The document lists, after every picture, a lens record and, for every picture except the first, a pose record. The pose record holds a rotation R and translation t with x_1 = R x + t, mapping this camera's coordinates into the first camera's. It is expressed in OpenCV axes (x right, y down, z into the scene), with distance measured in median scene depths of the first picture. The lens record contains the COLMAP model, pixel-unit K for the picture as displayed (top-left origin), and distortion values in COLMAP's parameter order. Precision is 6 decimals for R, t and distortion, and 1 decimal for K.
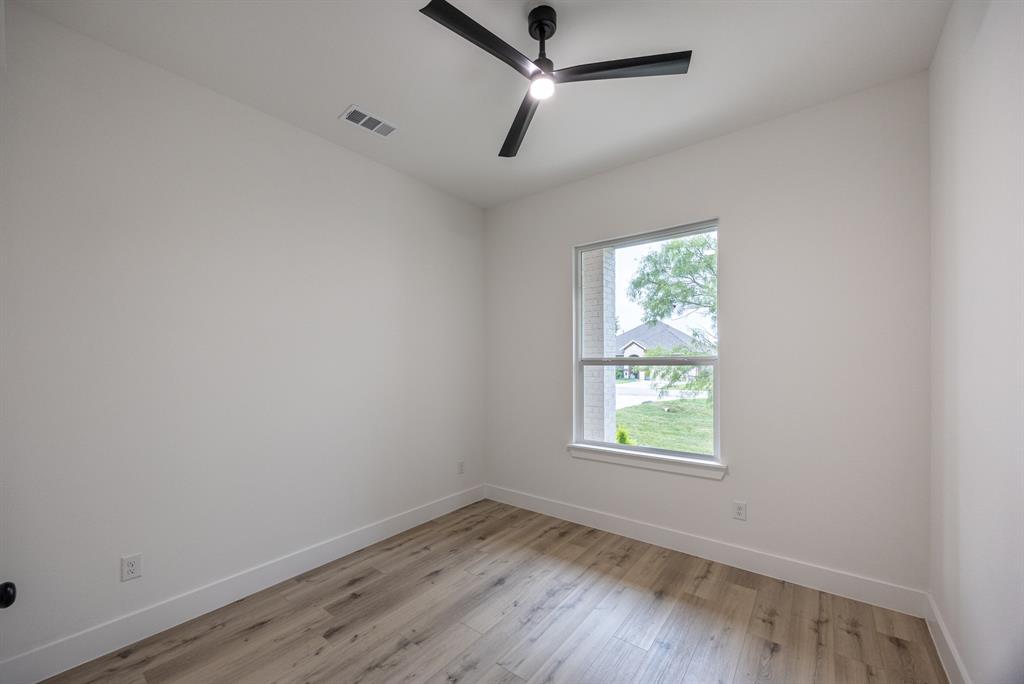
lens RADIAL K [[391.6, 0, 510.1], [0, 391.6, 345.3], [0, 0, 1]] dist [-0.006326, 0.000078]
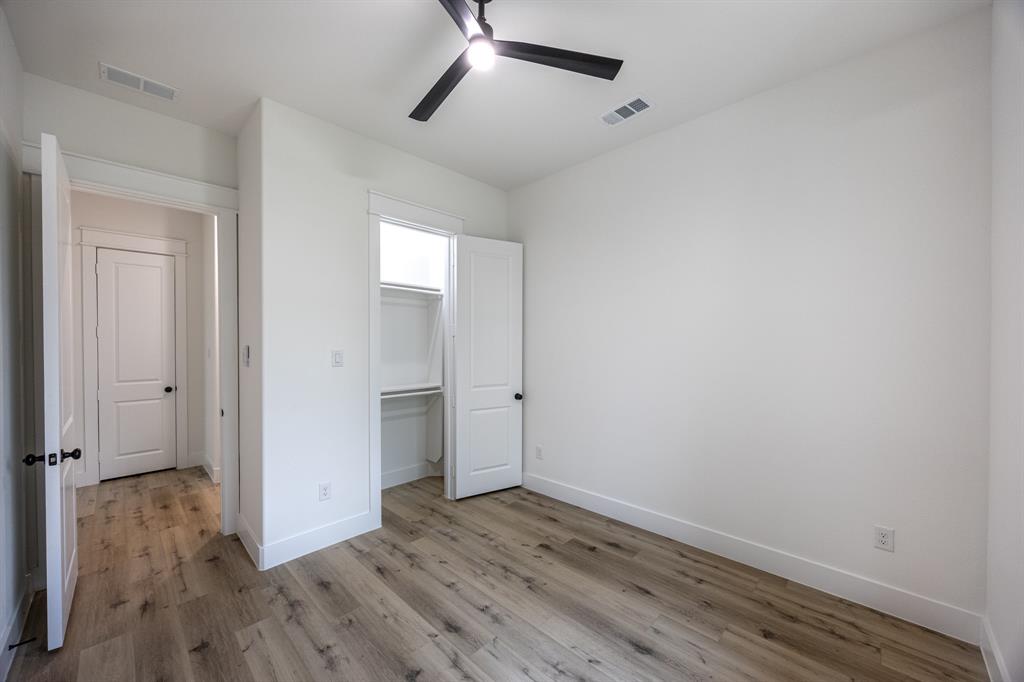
lens RADIAL K [[391.6, 0, 510.0], [0, 391.6, 341.2], [0, 0, 1]] dist [-0.006326, 0.000078]
pose [[-0.112515, 0.006446, -0.993629, 0.697728], [0.047074, 0.998891, 0.001150, 0.019581], [0.992534, -0.046645, -0.112694, 0.838371]]
